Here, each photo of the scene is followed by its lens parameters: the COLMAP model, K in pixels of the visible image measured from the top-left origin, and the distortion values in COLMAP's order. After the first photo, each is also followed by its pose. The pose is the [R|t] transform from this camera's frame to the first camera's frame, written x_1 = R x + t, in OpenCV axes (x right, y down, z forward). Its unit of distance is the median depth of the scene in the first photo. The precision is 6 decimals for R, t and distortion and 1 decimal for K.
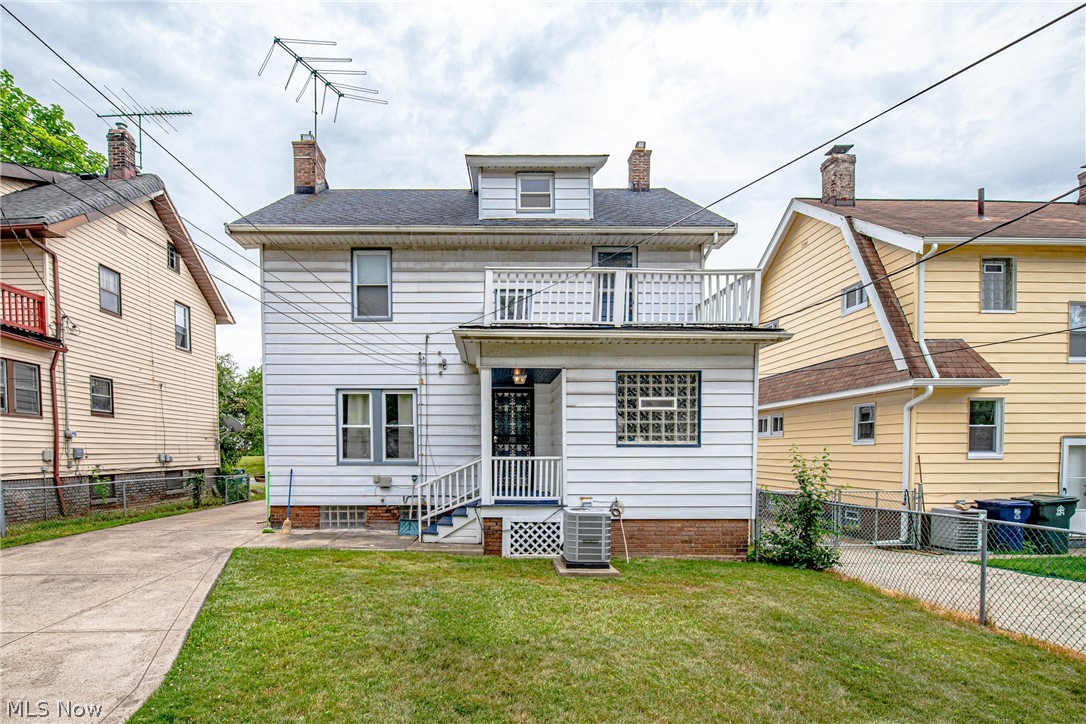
lens RADIAL K [[512.1, 0, 496.8], [0, 512.1, 473.0], [0, 0, 1]] dist [-0.002200, -0.001017]
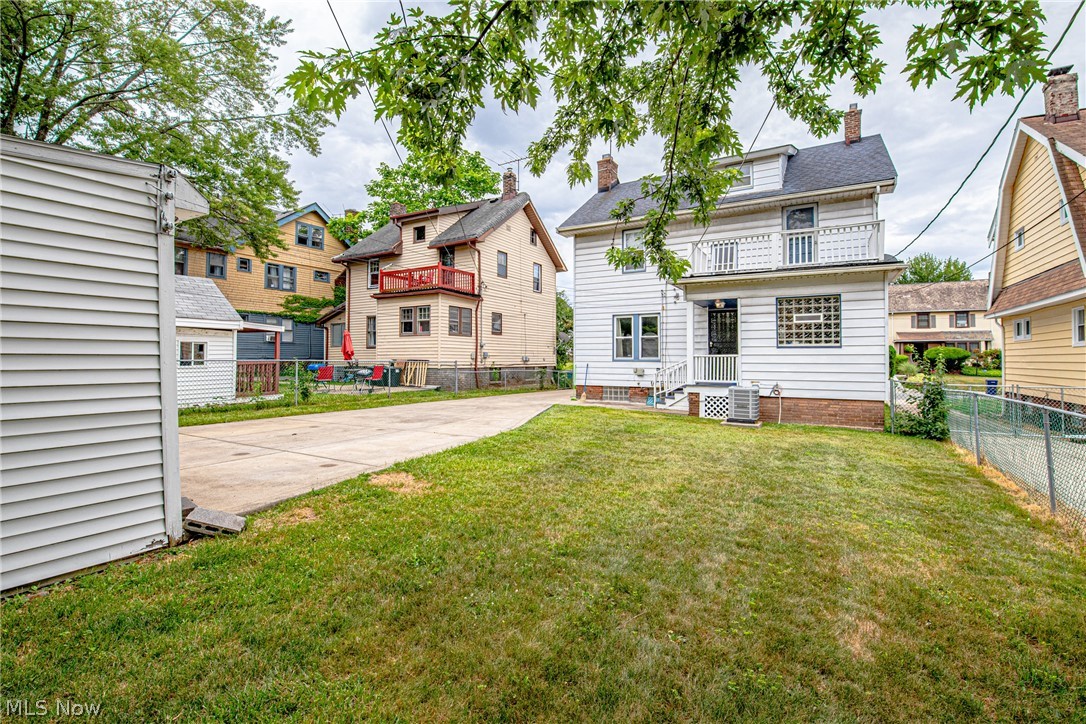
lens RADIAL K [[491.6, 0, 543.0], [0, 491.6, 362.0], [0, 0, 1]] dist [-0.000605, -0.000110]
pose [[0.854401, 0.006533, -0.519572, 0.316852], [-0.027135, 0.999118, -0.032060, 0.043068], [0.518905, 0.041491, 0.853825, -0.460565]]
